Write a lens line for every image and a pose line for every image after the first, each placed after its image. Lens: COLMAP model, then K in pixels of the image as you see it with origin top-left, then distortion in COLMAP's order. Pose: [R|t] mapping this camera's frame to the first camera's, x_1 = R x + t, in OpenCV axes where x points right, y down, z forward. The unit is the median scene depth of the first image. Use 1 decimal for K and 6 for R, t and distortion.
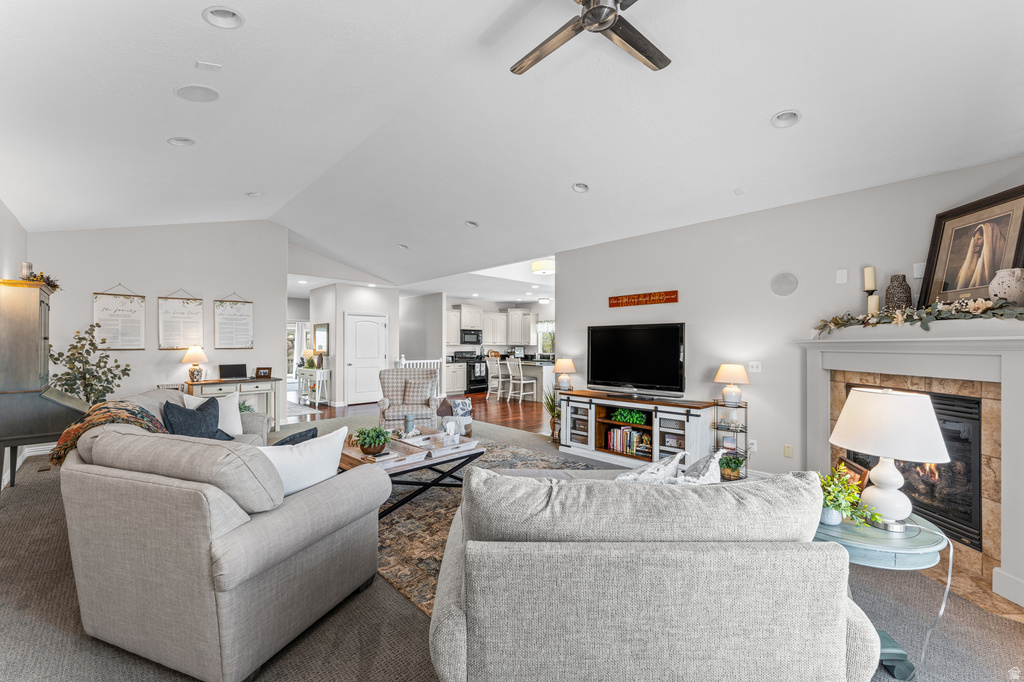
lens RADIAL K [[407.1, 0, 513.7], [0, 407.1, 347.4], [0, 0, 1]] dist [-0.001379, -0.000478]
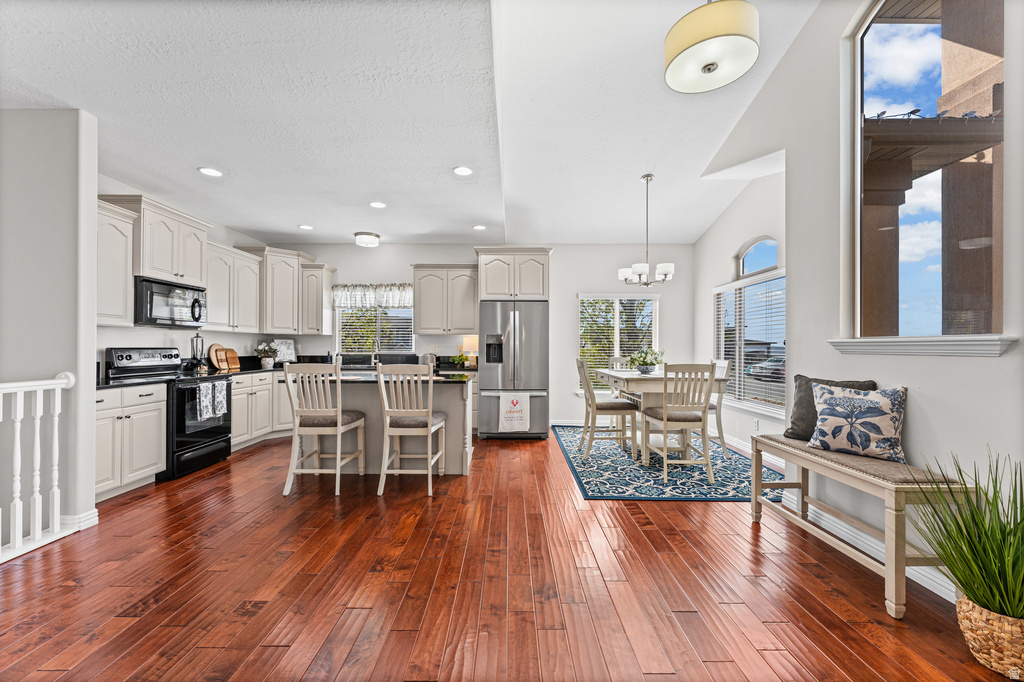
lens RADIAL K [[407.1, 0, 507.0], [0, 407.1, 345.9], [0, 0, 1]] dist [-0.001379, -0.000478]
pose [[0.705400, 0.002770, 0.708804, -0.153837], [0.001445, 0.999985, -0.005347, 0.011272], [-0.708808, 0.004796, 0.705385, 0.598864]]
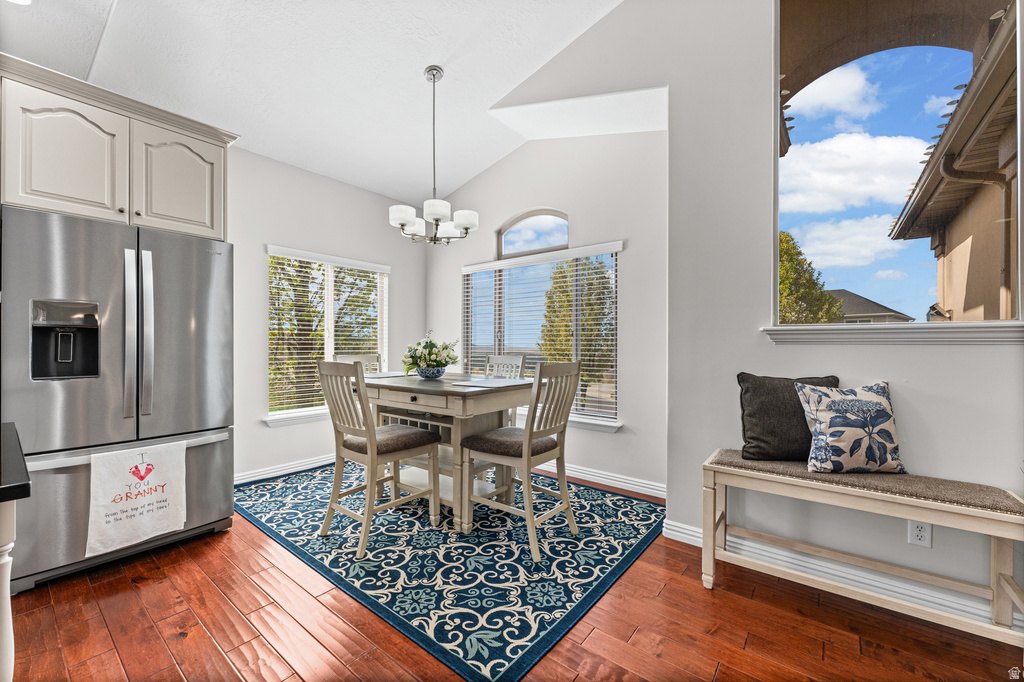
lens RADIAL K [[407.1, 0, 511.1], [0, 407.1, 344.5], [0, 0, 1]] dist [-0.001379, -0.000478]
pose [[-0.123276, -0.004223, 0.992363, -0.030562], [0.003544, 0.999983, 0.004695, 0.013584], [-0.992366, 0.004096, -0.123259, 0.769770]]
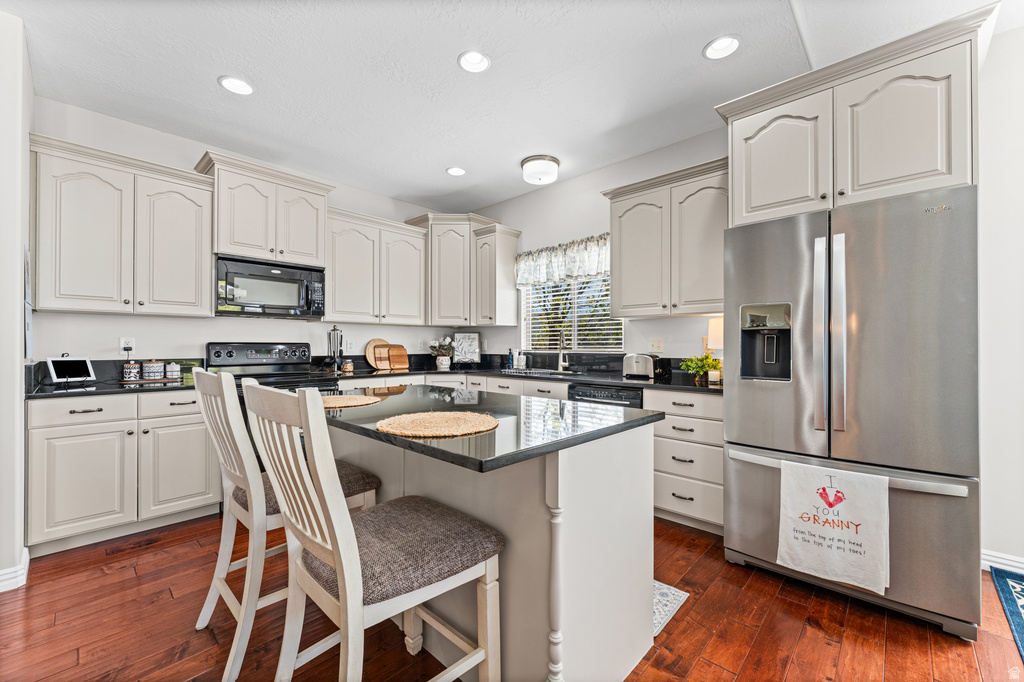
lens RADIAL K [[407.1, 0, 512.3], [0, 407.1, 344.0], [0, 0, 1]] dist [-0.001379, -0.000478]
pose [[0.999312, -0.000957, 0.037088, 0.047388], [0.001254, 0.999967, -0.007972, 0.014073], [-0.037080, 0.008013, 0.999280, 0.762017]]
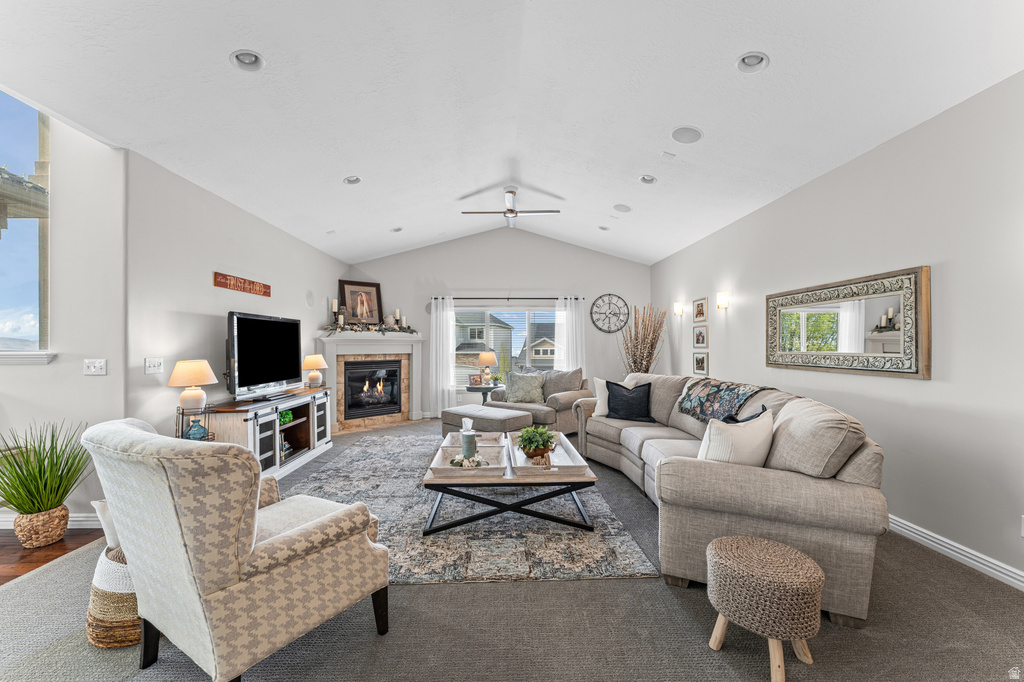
lens RADIAL K [[407.1, 0, 512.3], [0, 407.1, 345.2], [0, 0, 1]] dist [-0.001379, -0.000478]
pose [[-0.734333, 0.001136, 0.678788, -0.306425], [0.005368, 0.999977, 0.004134, 0.003035], [-0.678768, 0.006679, -0.734322, 0.562993]]
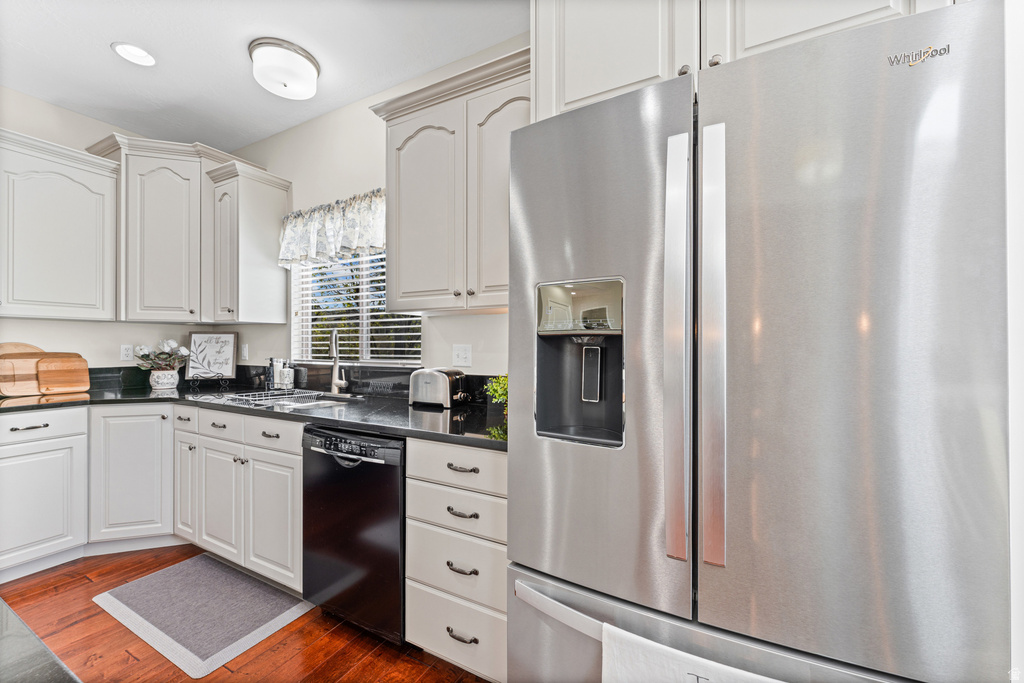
lens RADIAL K [[407.1, 0, 510.6], [0, 407.1, 345.1], [0, 0, 1]] dist [-0.001379, -0.000478]
pose [[0.956498, -0.000099, 0.291738, 0.127003], [0.001749, 0.999984, -0.005395, 0.009017], [-0.291732, 0.005671, 0.956483, 0.859334]]
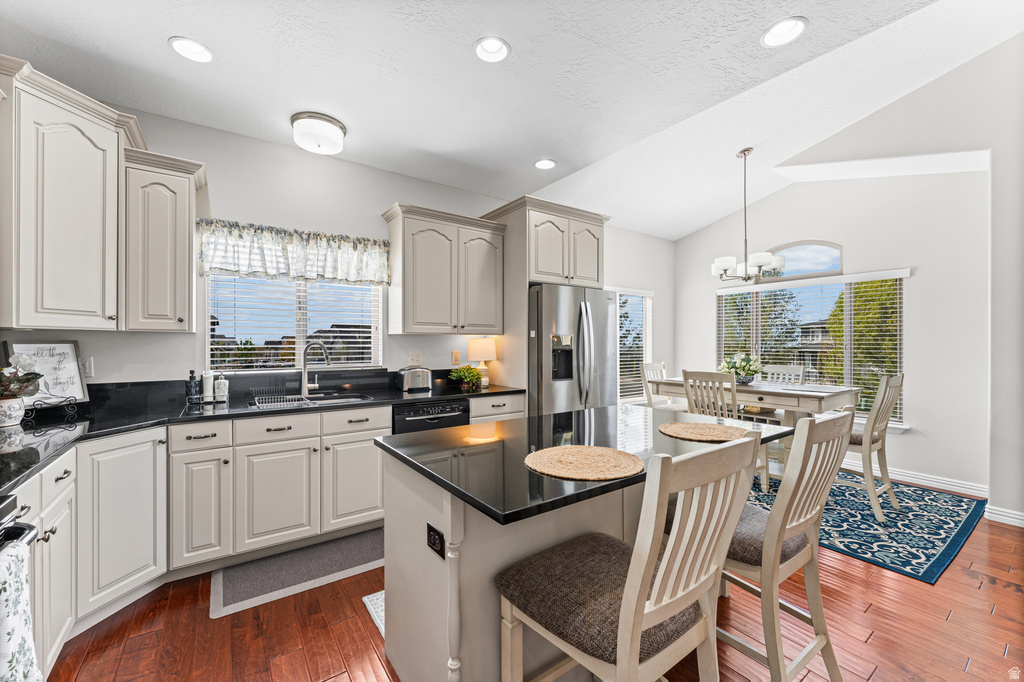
lens RADIAL K [[407.1, 0, 510.0], [0, 407.1, 344.4], [0, 0, 1]] dist [-0.001379, -0.000478]
pose [[0.166704, -0.005552, 0.985991, -0.138009], [0.005330, 0.999975, 0.004729, 0.000419], [-0.985993, 0.004467, 0.166730, 0.924737]]
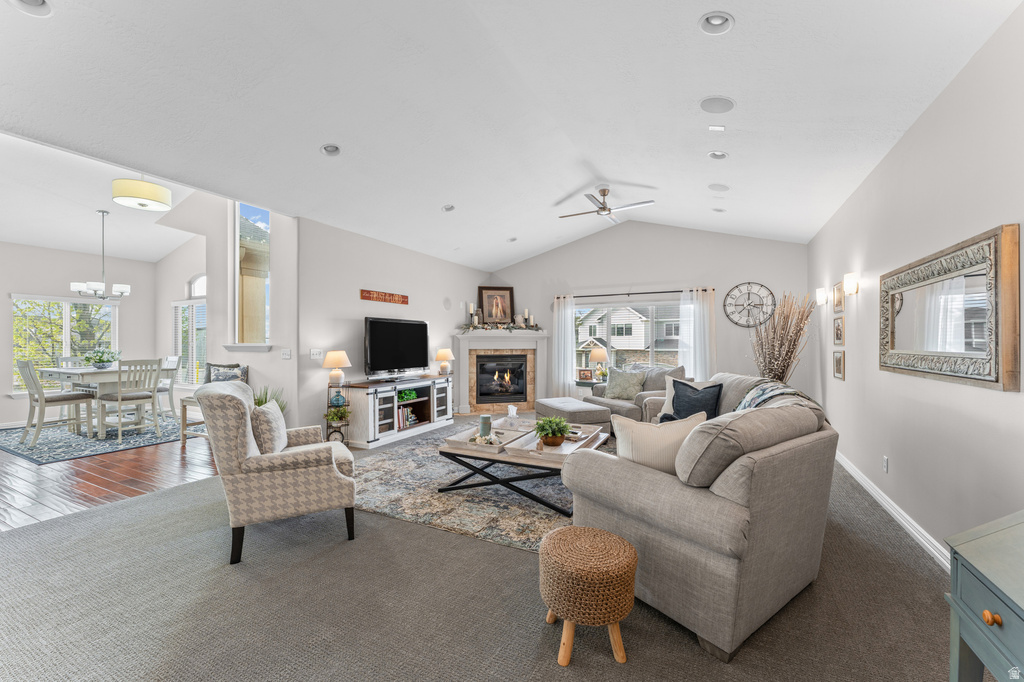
lens RADIAL K [[407.1, 0, 513.6], [0, 407.1, 343.8], [0, 0, 1]] dist [-0.001379, -0.000478]
pose [[-0.320225, -0.004396, 0.947331, -0.411262], [0.004204, 0.999973, 0.006062, 0.004588], [-0.947332, 0.005924, -0.320198, 0.463904]]
